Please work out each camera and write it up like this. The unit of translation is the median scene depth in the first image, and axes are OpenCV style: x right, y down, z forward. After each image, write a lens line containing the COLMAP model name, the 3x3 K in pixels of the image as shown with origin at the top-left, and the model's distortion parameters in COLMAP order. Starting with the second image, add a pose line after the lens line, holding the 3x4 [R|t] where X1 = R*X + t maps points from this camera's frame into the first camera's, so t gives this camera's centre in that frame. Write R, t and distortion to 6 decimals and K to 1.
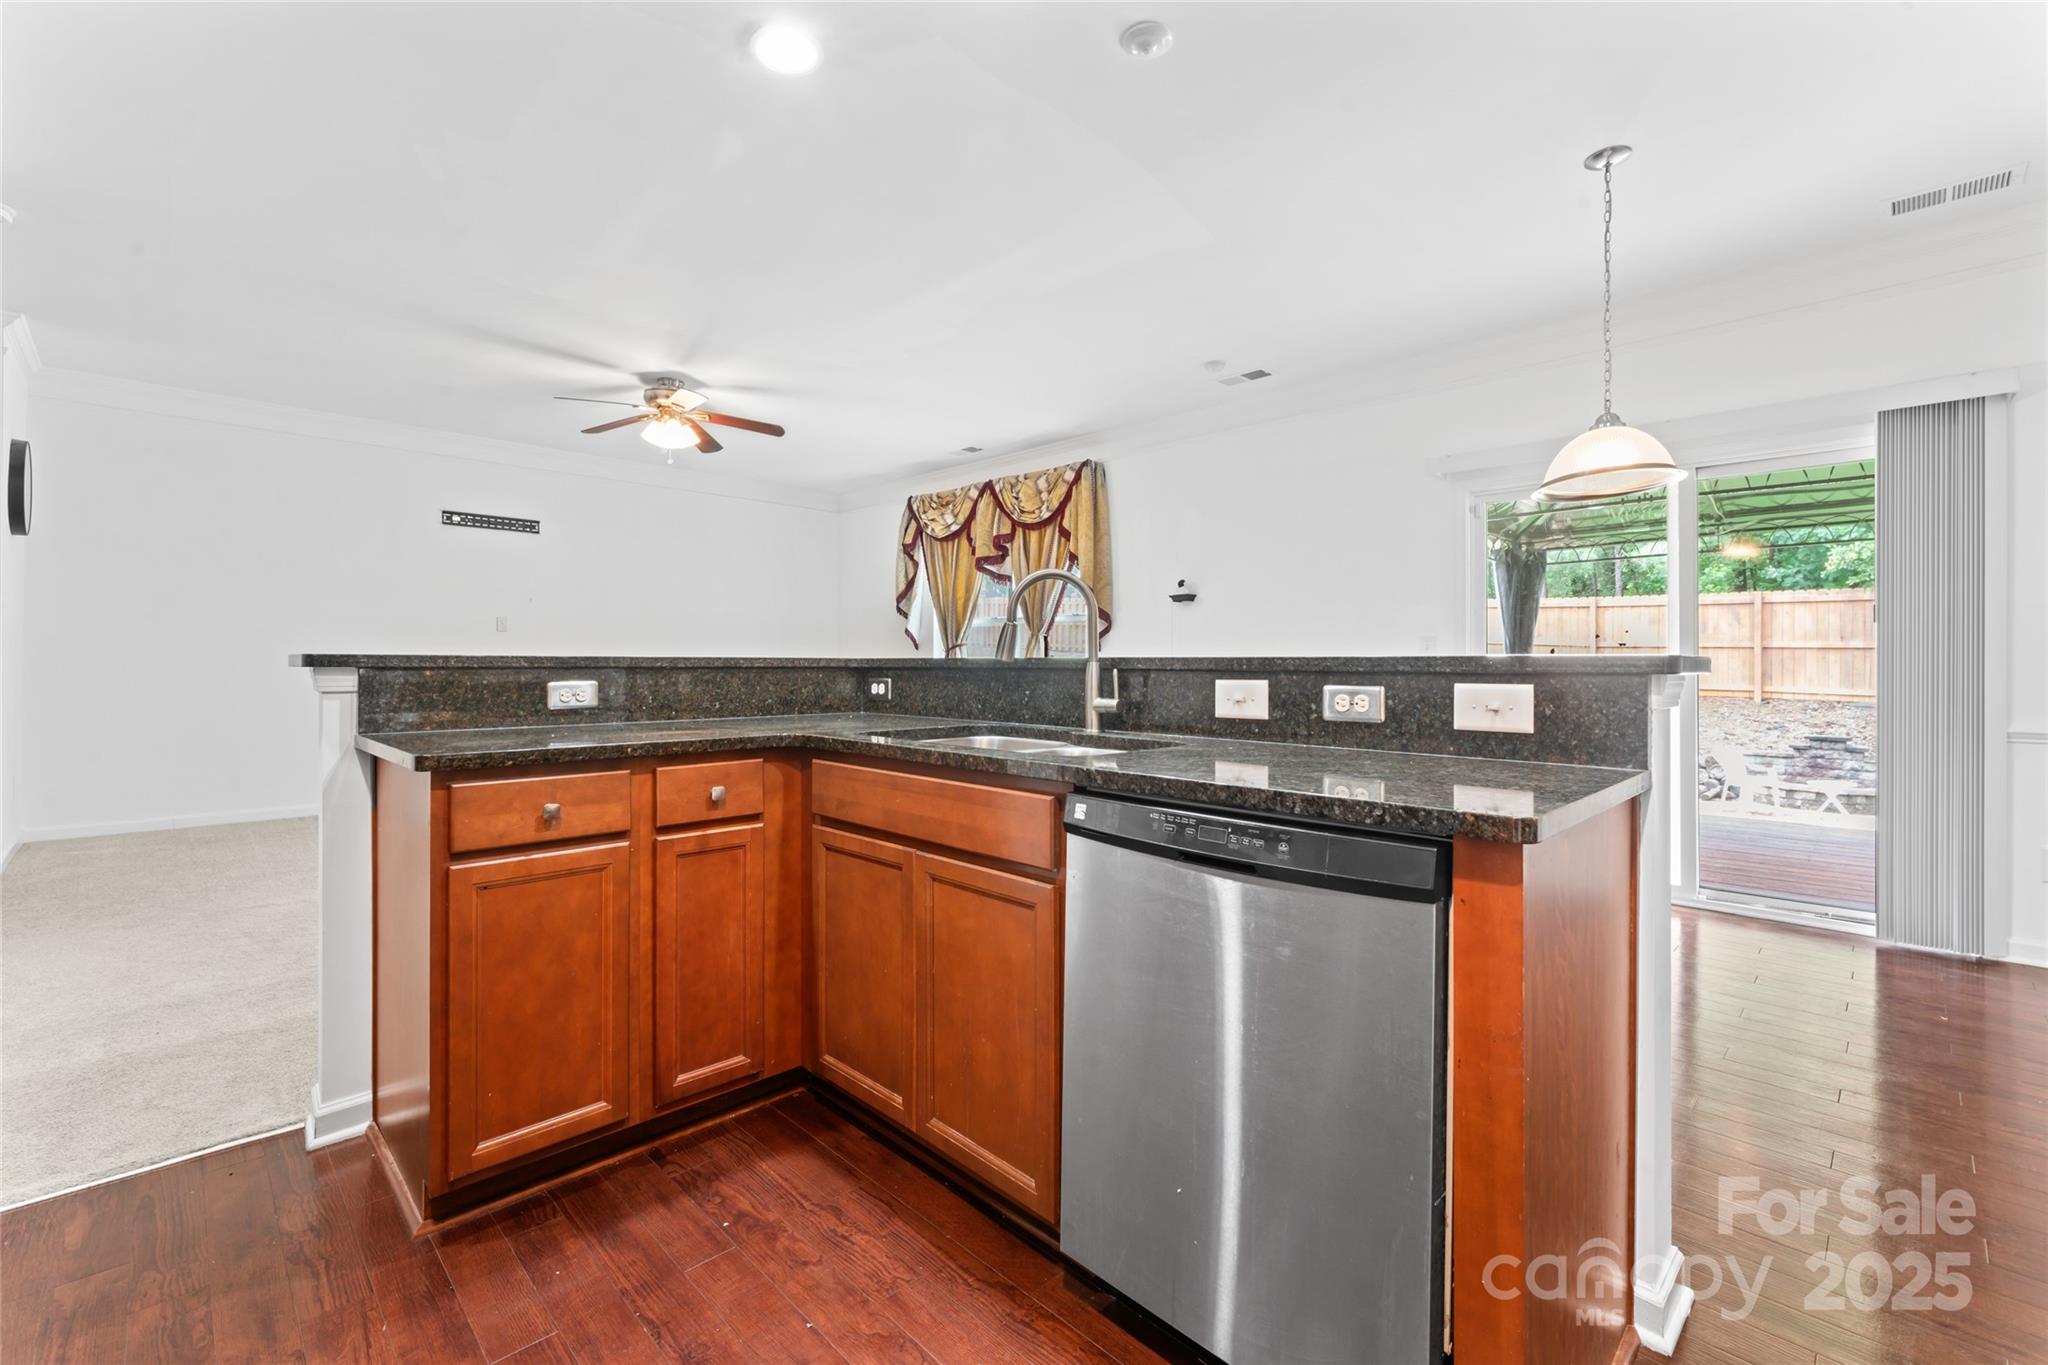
lens RADIAL K [[894.2, 0, 1028.0], [0, 894.2, 663.0], [0, 0, 1]] dist [0.003509, 0.001126]
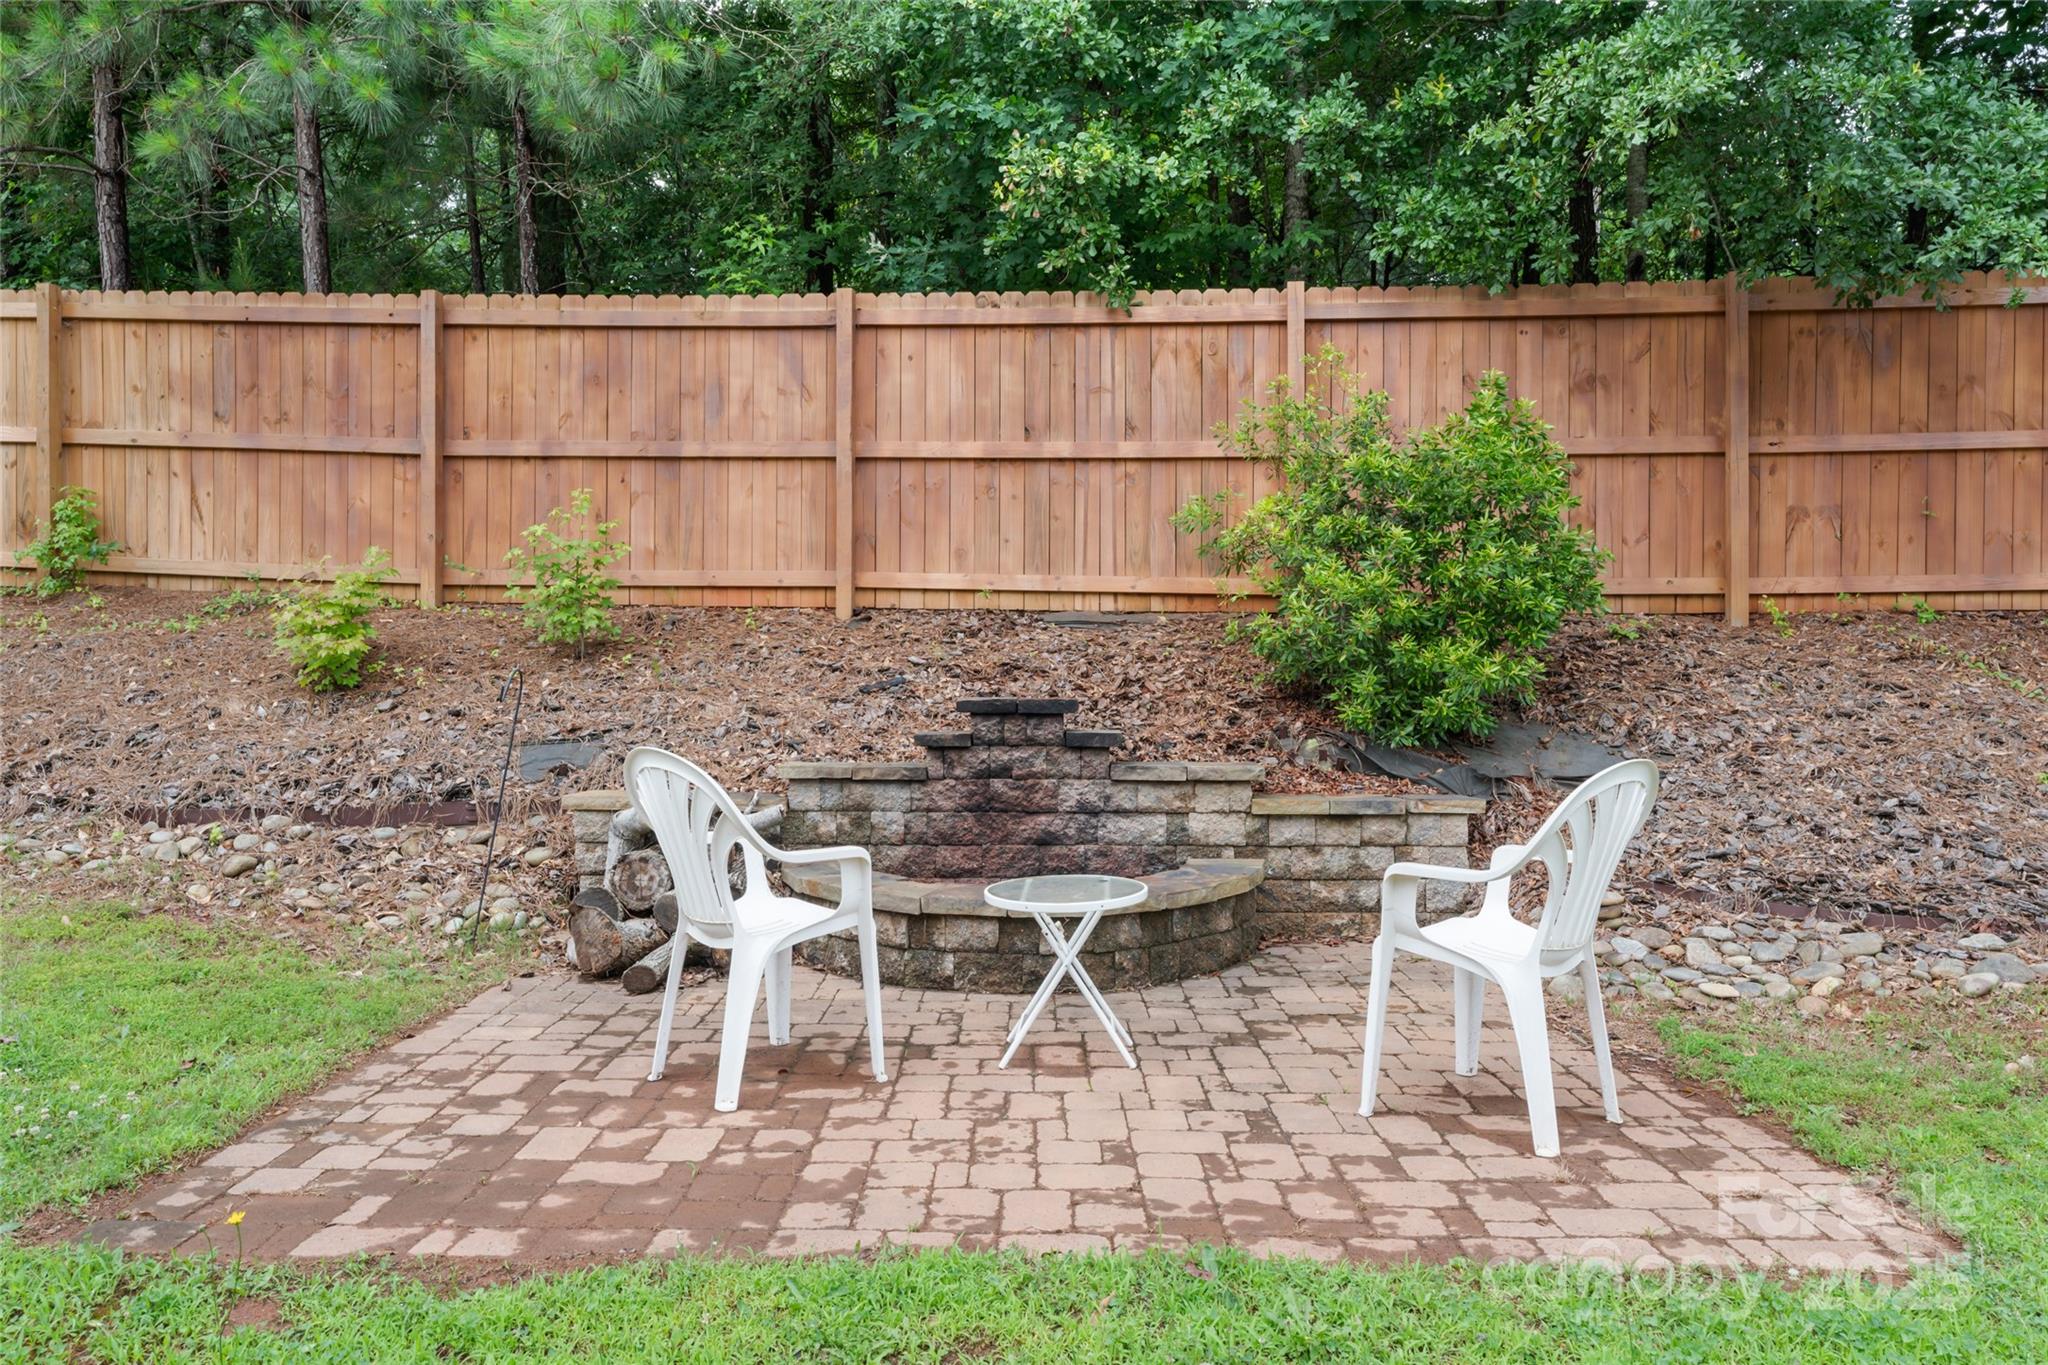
lens RADIAL K [[1356.5, 0, 1011.4], [0, 1356.5, 673.3], [0, 0, 1]] dist [-0.000073, 0.002930]
pose [[0.713743, -0.007333, 0.700369, 0.528938], [0.001122, 0.999956, 0.009326, 0.062777], [-0.700407, -0.005871, 0.713720, 0.624541]]
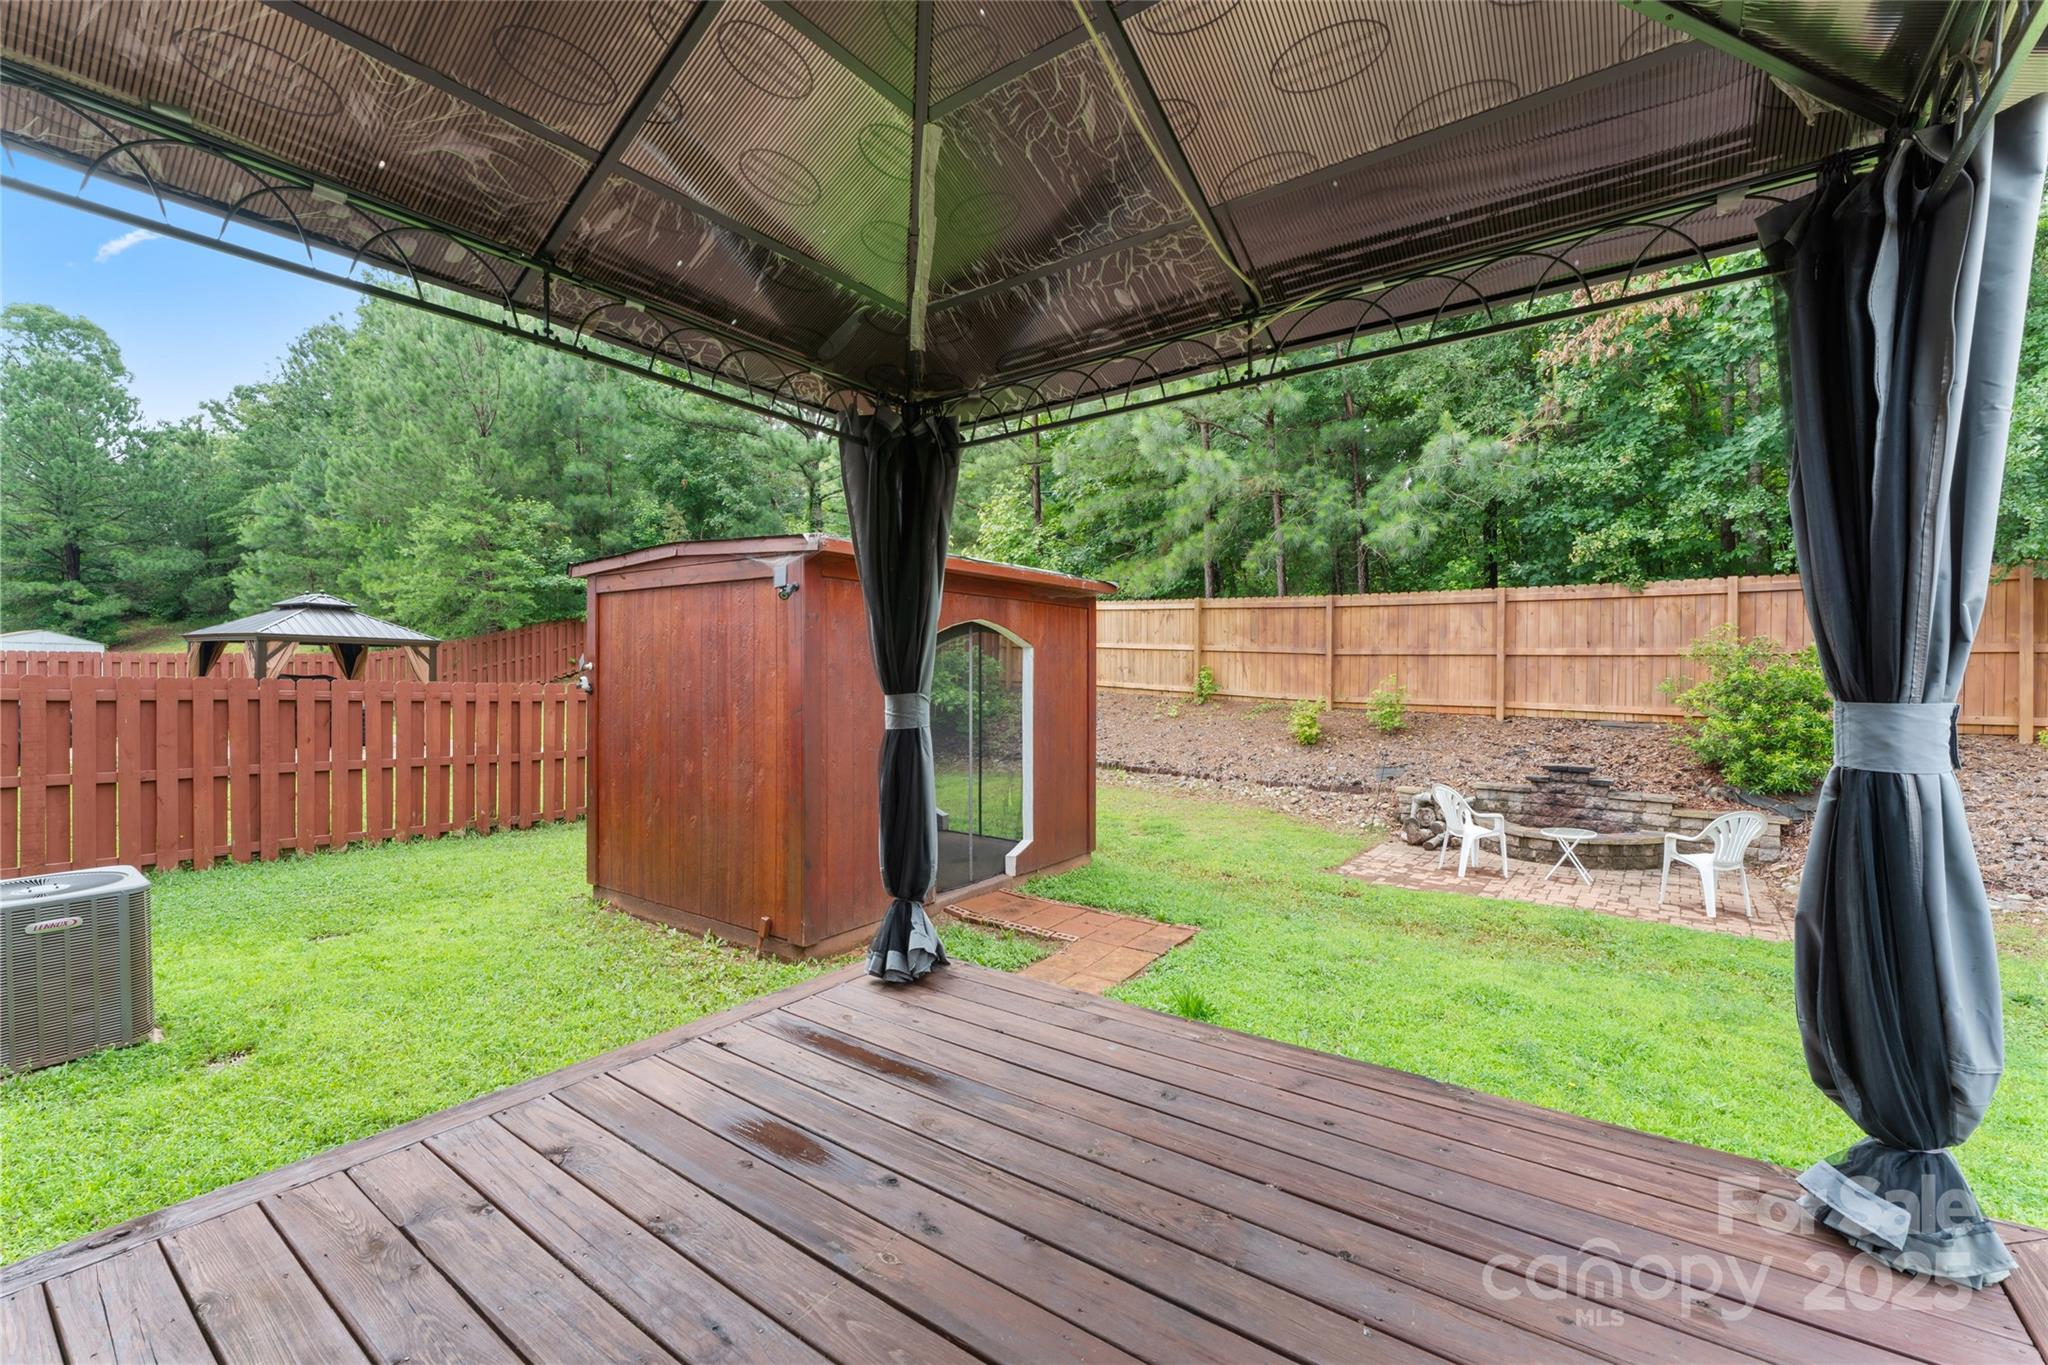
lens RADIAL K [[854.2, 0, 1023.2], [0, 854.2, 683.9], [0, 0, 1]] dist [-0.001035, 0.000340]
pose [[0.990683, -0.001597, 0.136177, 0.278388], [0.000137, 0.999942, 0.010731, 0.000962], [-0.136186, -0.010612, 0.990626, 0.285440]]
